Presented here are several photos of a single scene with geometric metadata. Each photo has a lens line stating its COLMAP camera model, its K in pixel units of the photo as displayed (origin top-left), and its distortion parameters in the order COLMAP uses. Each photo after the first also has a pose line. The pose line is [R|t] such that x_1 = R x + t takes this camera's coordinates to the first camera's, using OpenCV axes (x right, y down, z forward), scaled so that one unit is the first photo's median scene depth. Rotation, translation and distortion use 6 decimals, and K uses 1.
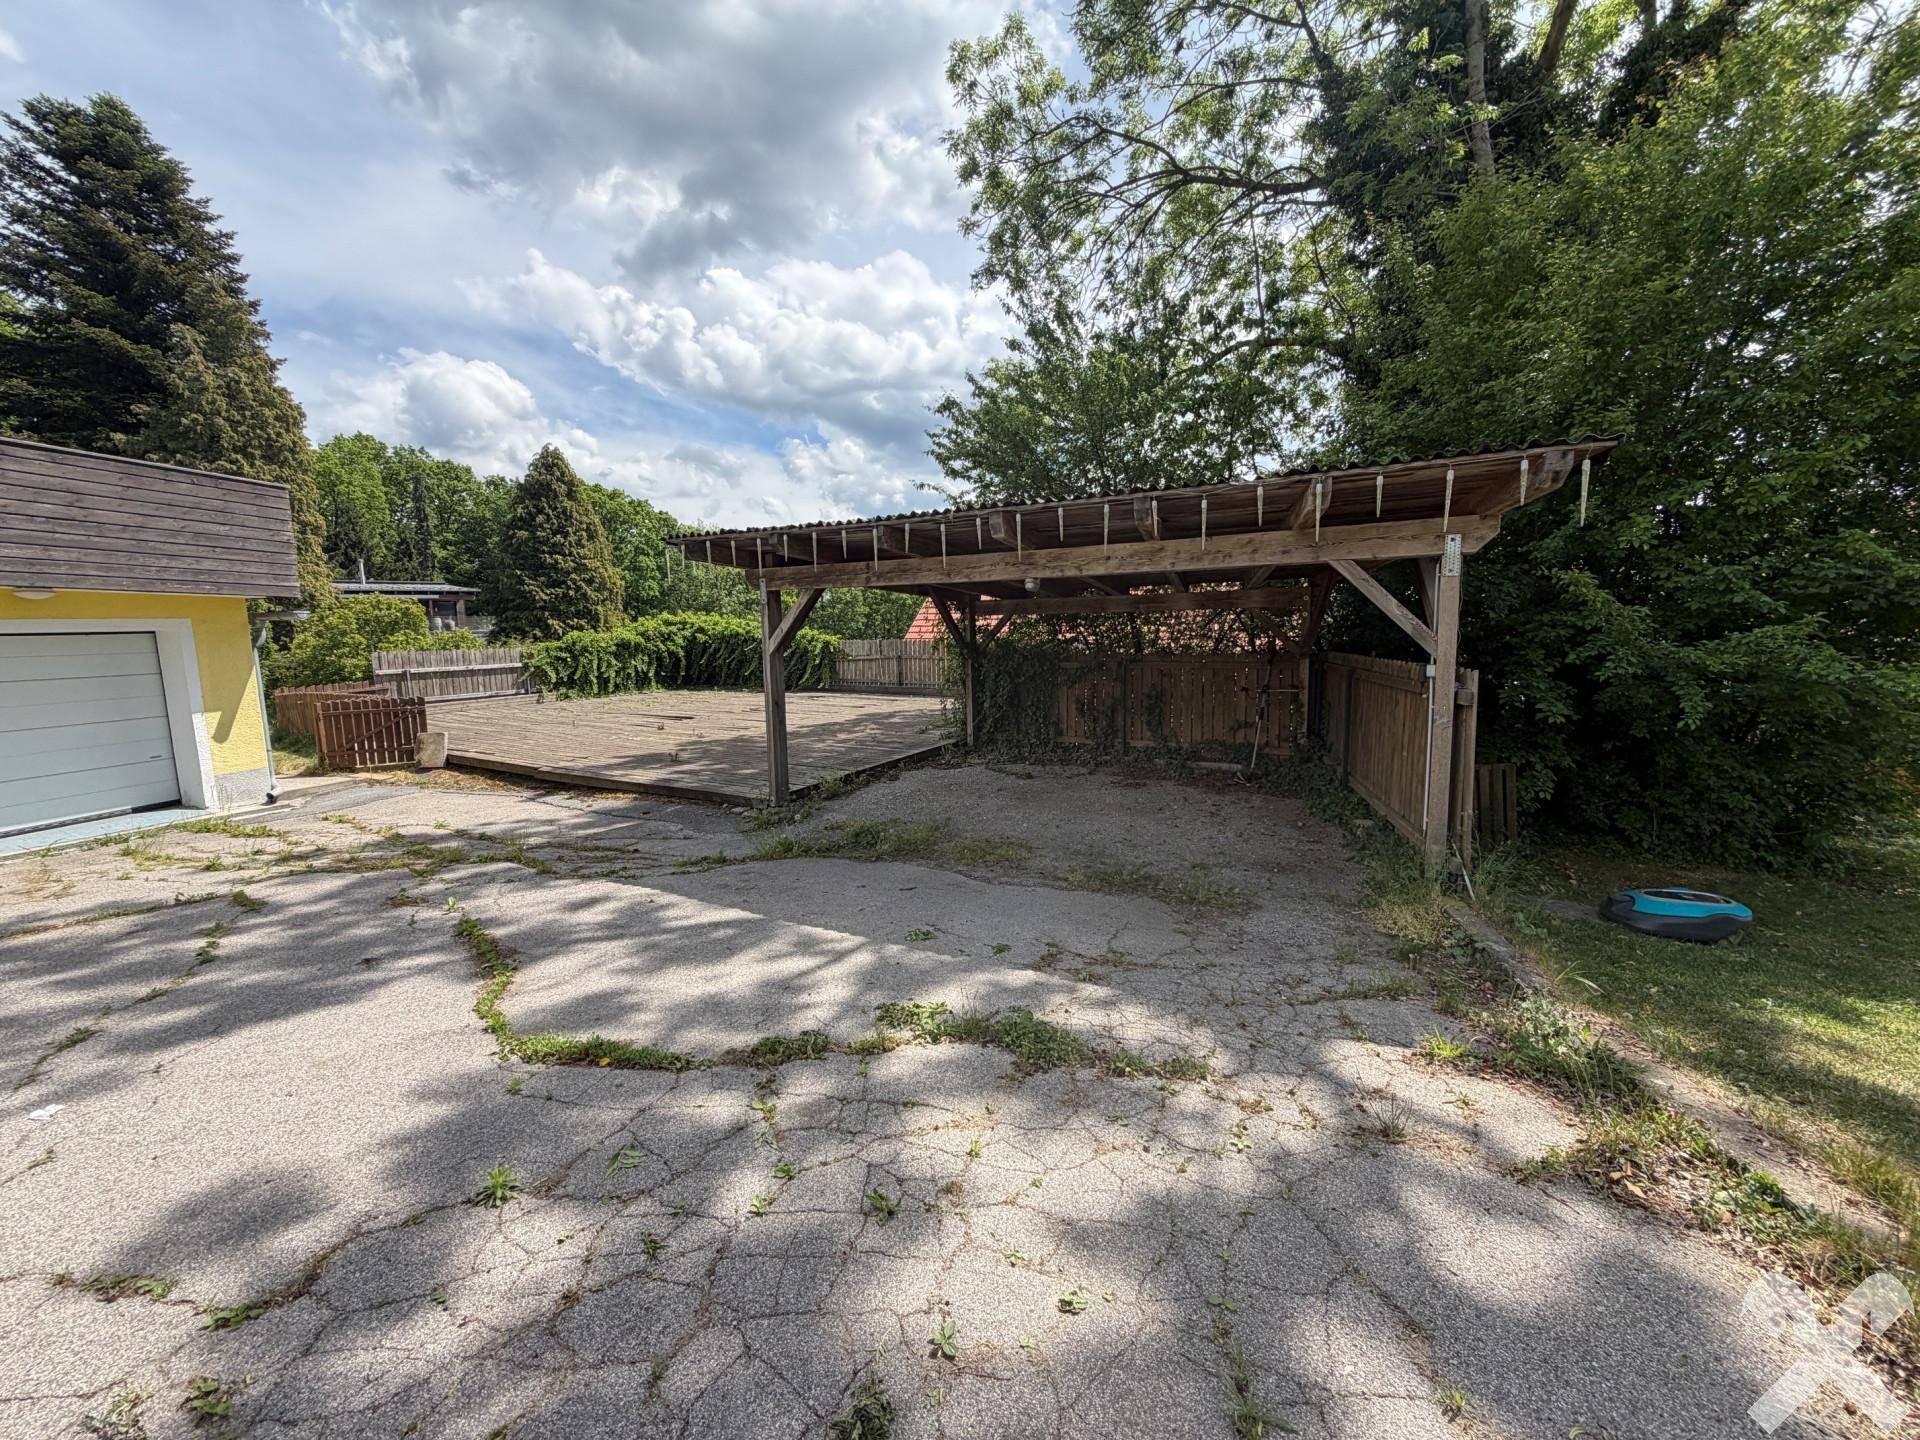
lens RADIAL K [[760.6, 0, 952.4], [0, 760.6, 724.1], [0, 0, 1]] dist [0.001898, -0.000682]
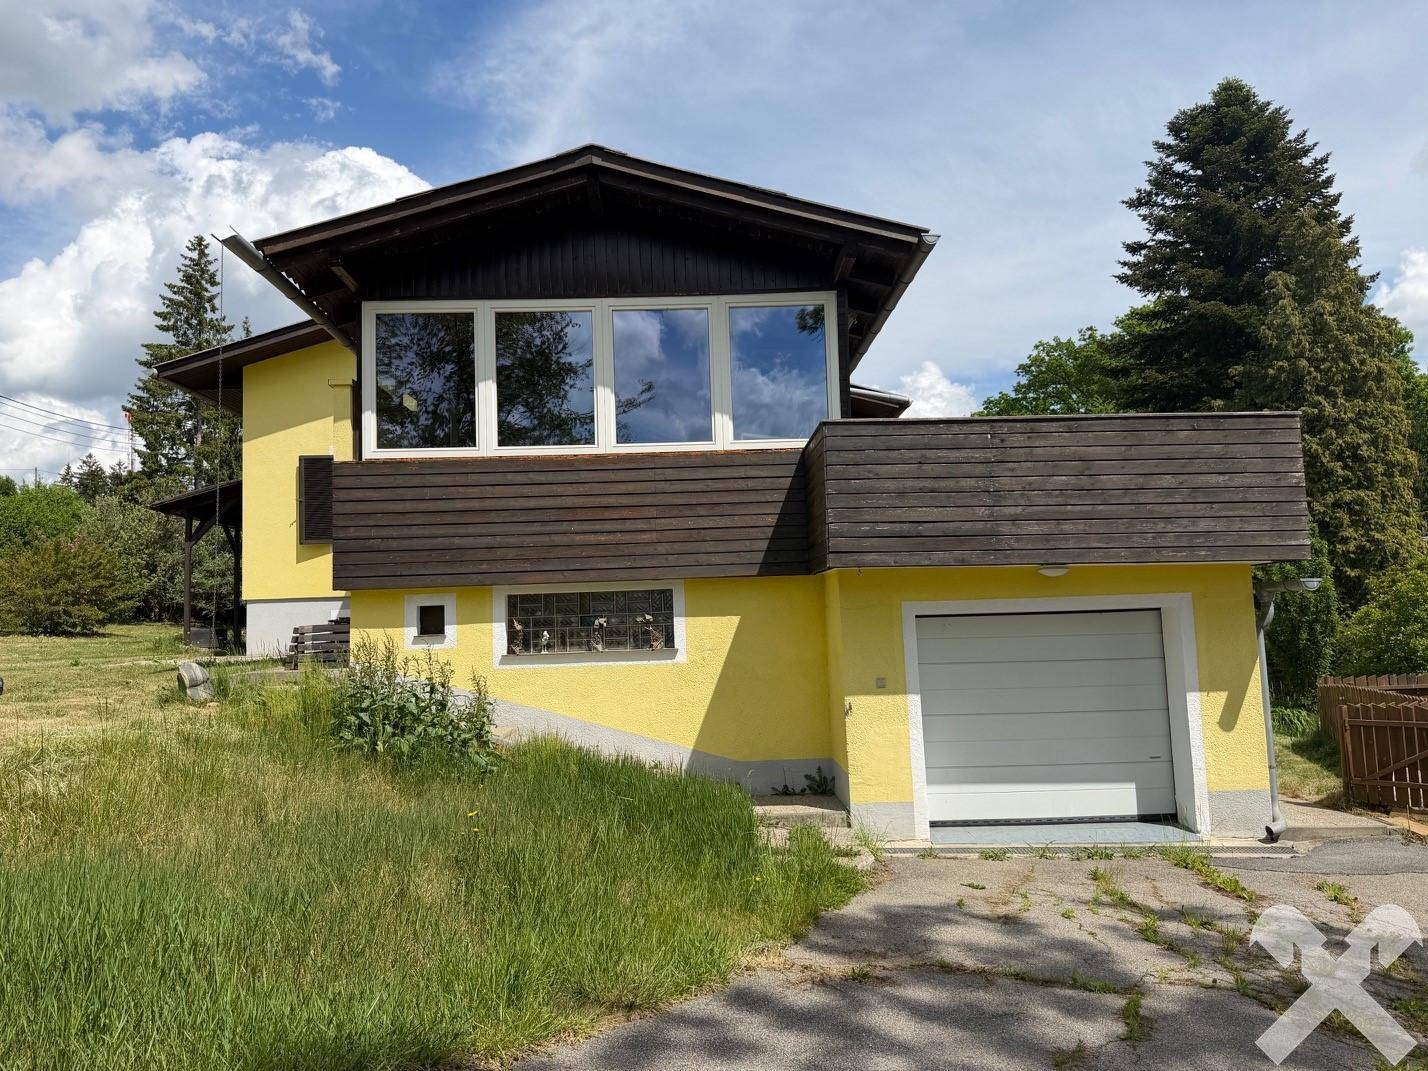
lens RADIAL K [[1008.8, 0, 710.9], [0, 1008.8, 529.6], [0, 0, 1]] dist [0.003693, -0.002470]
pose [[0.255458, -0.080428, -0.963469, -0.028158], [-0.099621, 0.989040, -0.108976, -0.012088], [0.961674, 0.123821, 0.244646, 0.078669]]
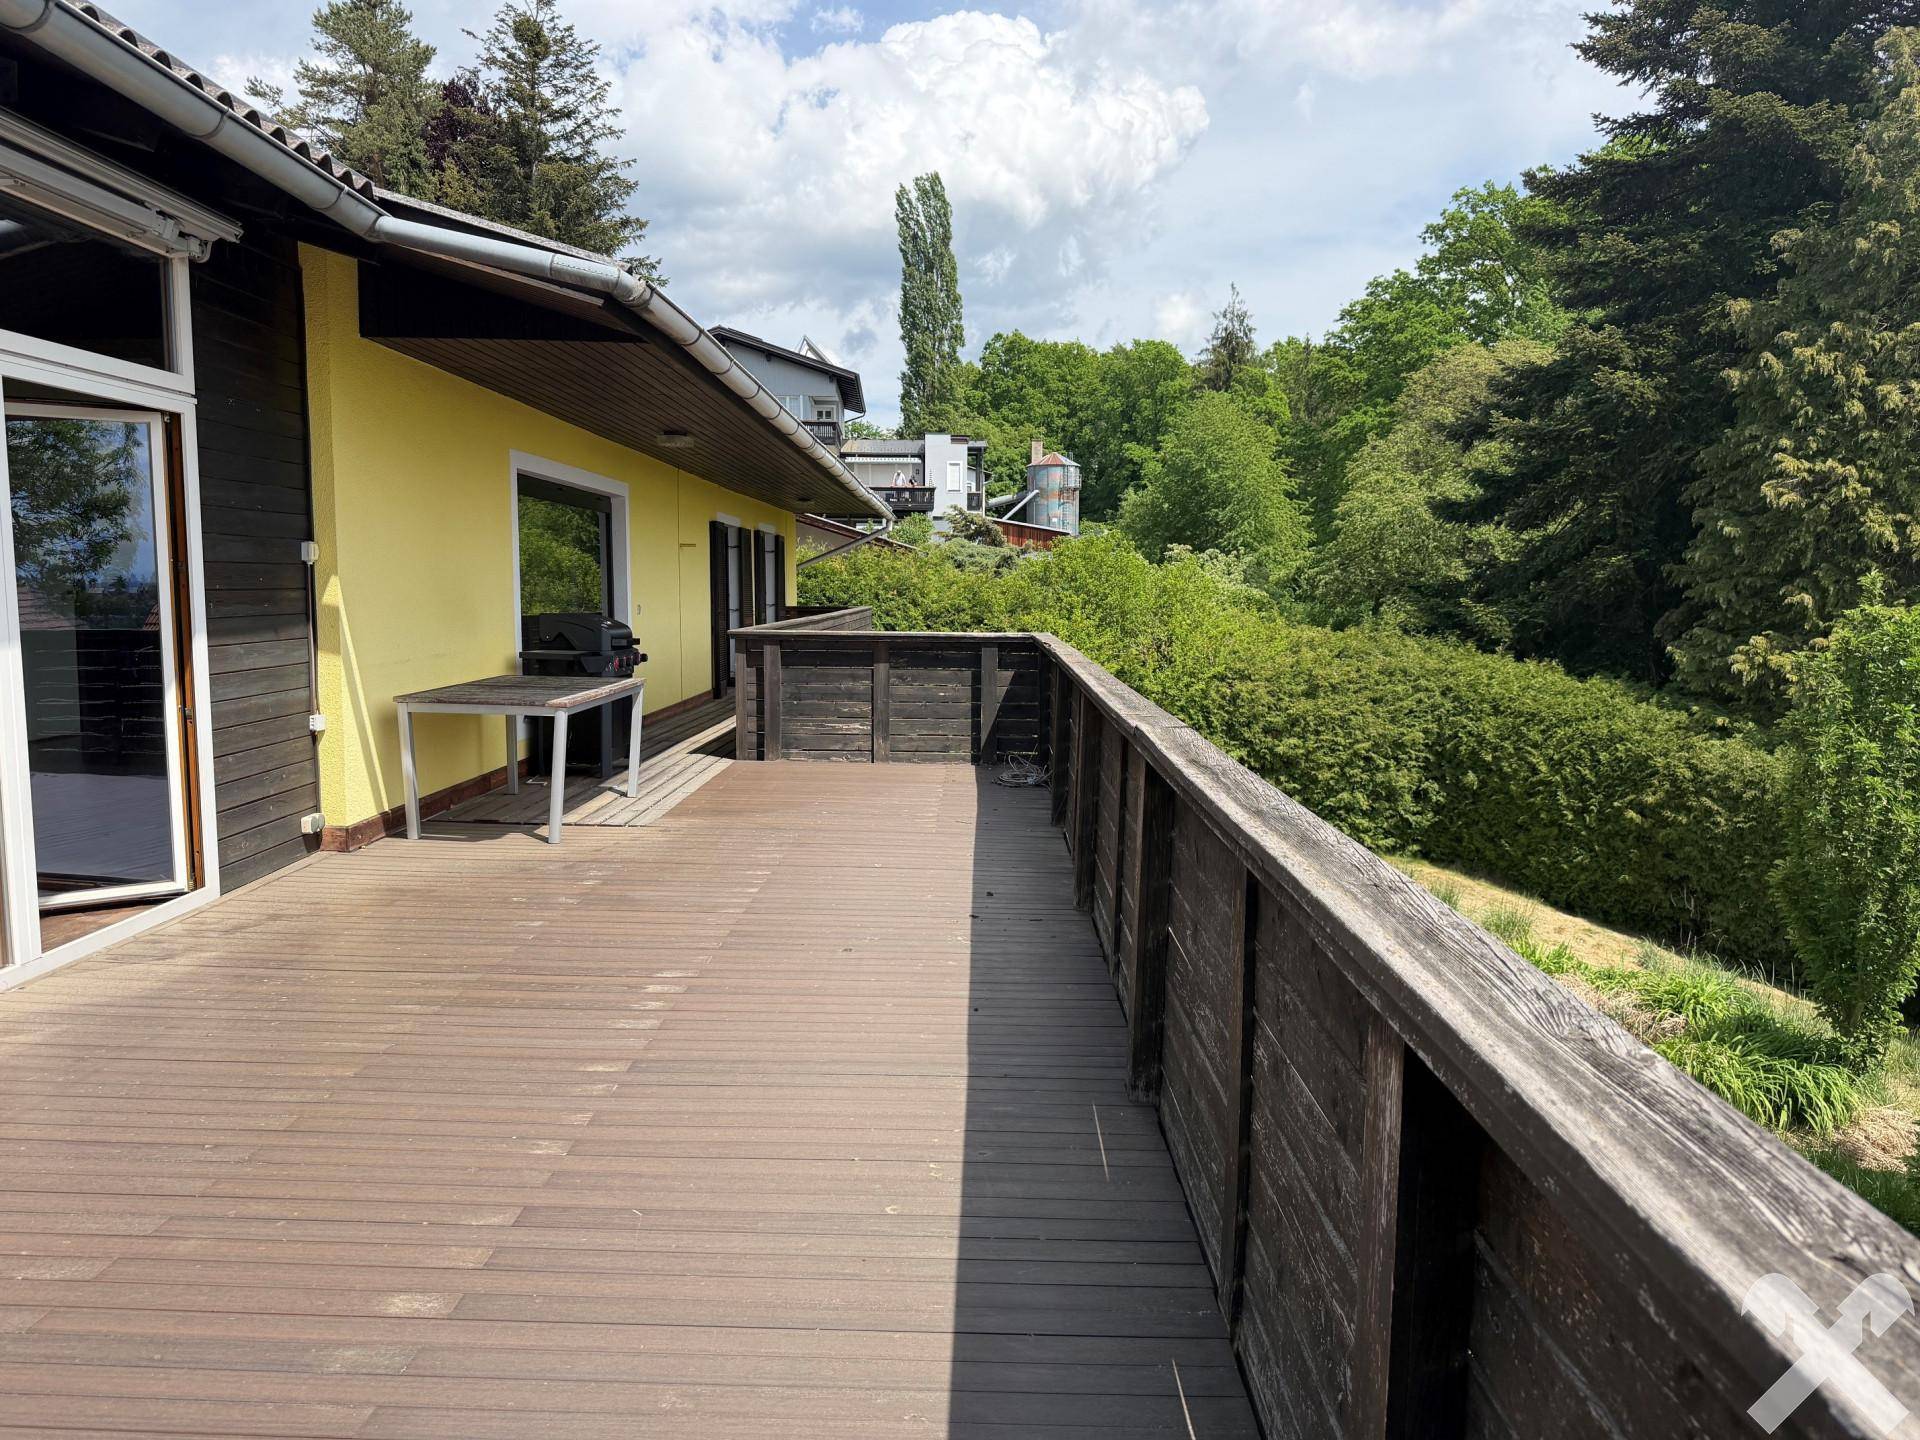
lens RADIAL K [[1331.2, 0, 959.6], [0, 1331.2, 726.2], [0, 0, 1]] dist [0.099375, -0.157405]
pose [[0.231656, 0.124179, -0.964839, -0.341172], [-0.141013, 0.985630, 0.092998, -0.120933], [0.962523, 0.114511, 0.245838, 0.333235]]
